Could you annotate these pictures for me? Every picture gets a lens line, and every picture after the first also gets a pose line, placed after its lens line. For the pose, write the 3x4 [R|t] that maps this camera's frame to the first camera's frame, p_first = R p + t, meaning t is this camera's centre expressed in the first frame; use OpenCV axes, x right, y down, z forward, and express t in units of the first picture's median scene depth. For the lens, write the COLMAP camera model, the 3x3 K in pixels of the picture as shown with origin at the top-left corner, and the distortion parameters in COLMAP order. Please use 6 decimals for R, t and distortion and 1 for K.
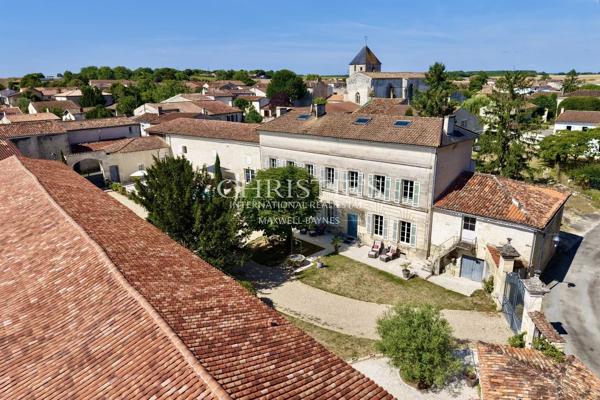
lens RADIAL K [[420.2, 0, 300.0], [0, 420.2, 200.0], [0, 0, 1]] dist [0.000647, -0.000621]
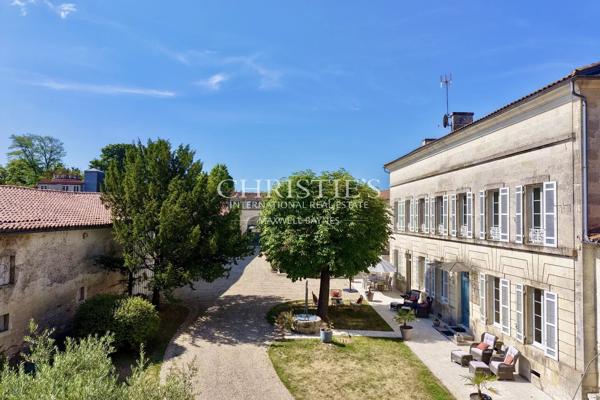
lens RADIAL K [[420.2, 0, 300.0], [0, 420.2, 200.0], [0, 0, 1]] dist [0.000647, -0.000621]
pose [[0.709055, -0.014899, -0.704996, 0.379814], [-0.221022, 0.944701, -0.242259, 0.121482], [0.669620, 0.327595, 0.666552, 0.547734]]
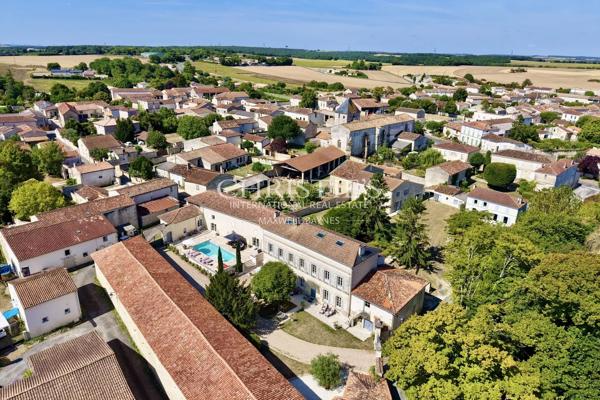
lens RADIAL K [[401.2, 0, 300.0], [0, 401.2, 200.0], [0, 0, 1]] dist [0.006712, 0.000816]
pose [[0.999445, 0.031806, 0.009936, 0.042419], [-0.032283, 0.998116, 0.052175, -0.477096], [-0.008257, -0.052467, 0.998589, -0.798319]]
